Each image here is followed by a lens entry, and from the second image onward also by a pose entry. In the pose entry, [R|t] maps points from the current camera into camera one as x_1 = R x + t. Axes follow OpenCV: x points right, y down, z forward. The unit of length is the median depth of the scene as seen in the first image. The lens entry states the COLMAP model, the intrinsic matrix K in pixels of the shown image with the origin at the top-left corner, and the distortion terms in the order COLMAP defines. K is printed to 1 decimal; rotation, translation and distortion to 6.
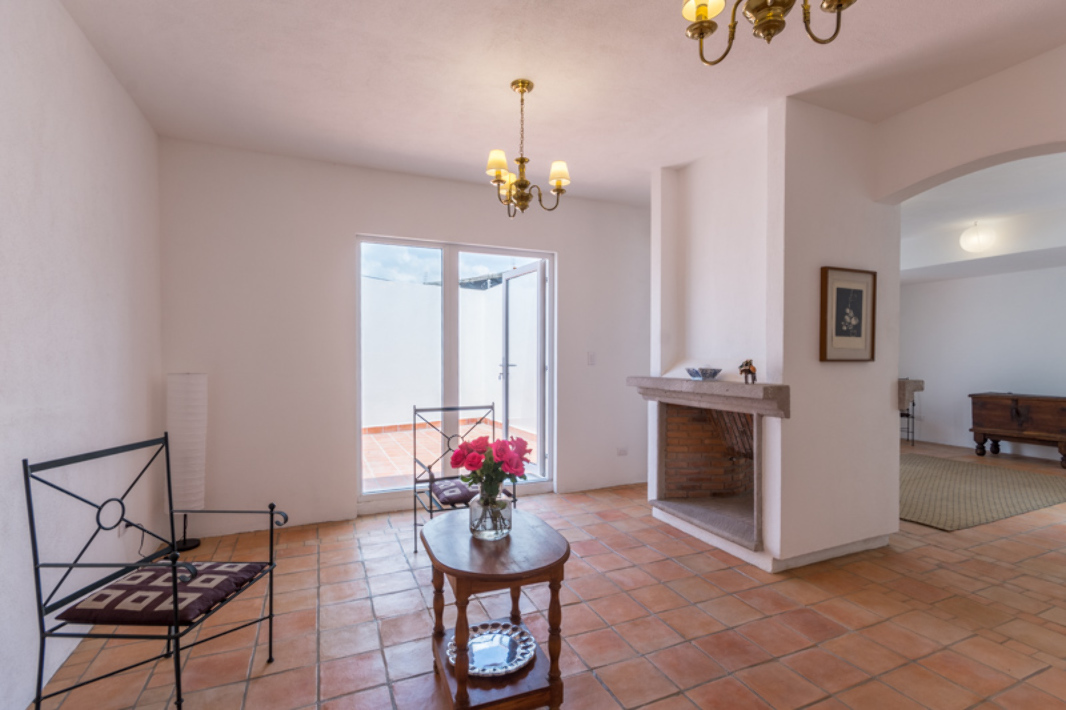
lens RADIAL K [[480.7, 0, 531.9], [0, 480.7, 353.3], [0, 0, 1]] dist [0.000617, -0.000025]
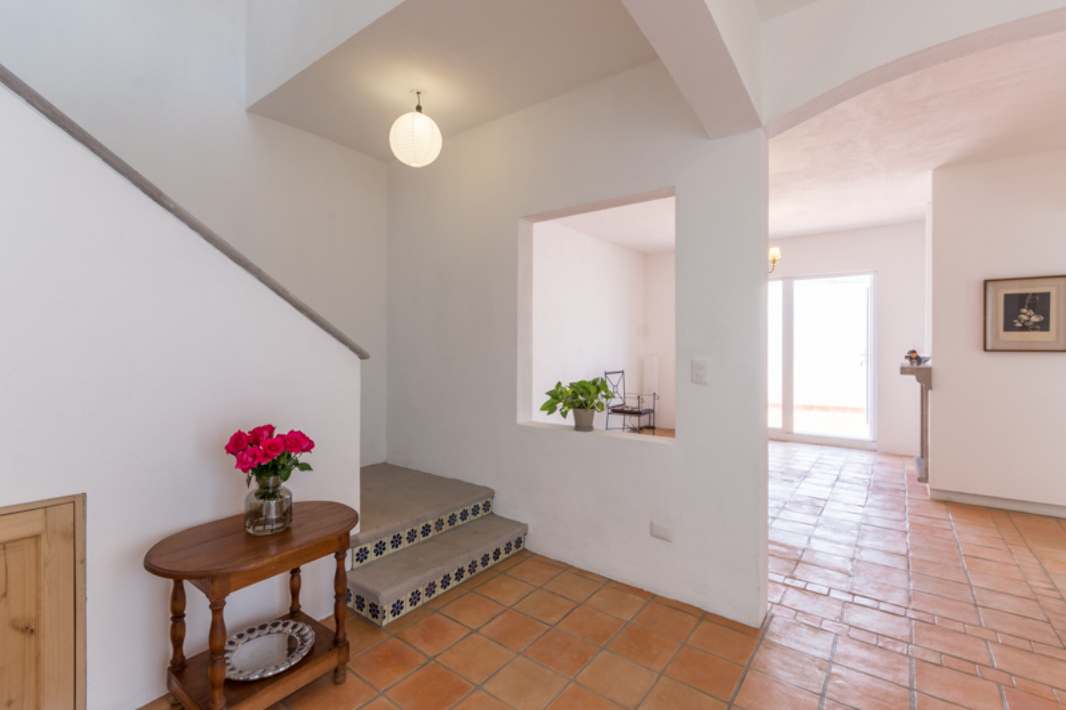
lens RADIAL K [[480.7, 0, 533.0], [0, 480.7, 350.1], [0, 0, 1]] dist [0.000617, -0.000025]
pose [[0.491716, 0.008253, -0.870717, 1.139278], [-0.005717, 0.999964, 0.006249, 0.012492], [0.870737, 0.001905, 0.491745, -0.723898]]
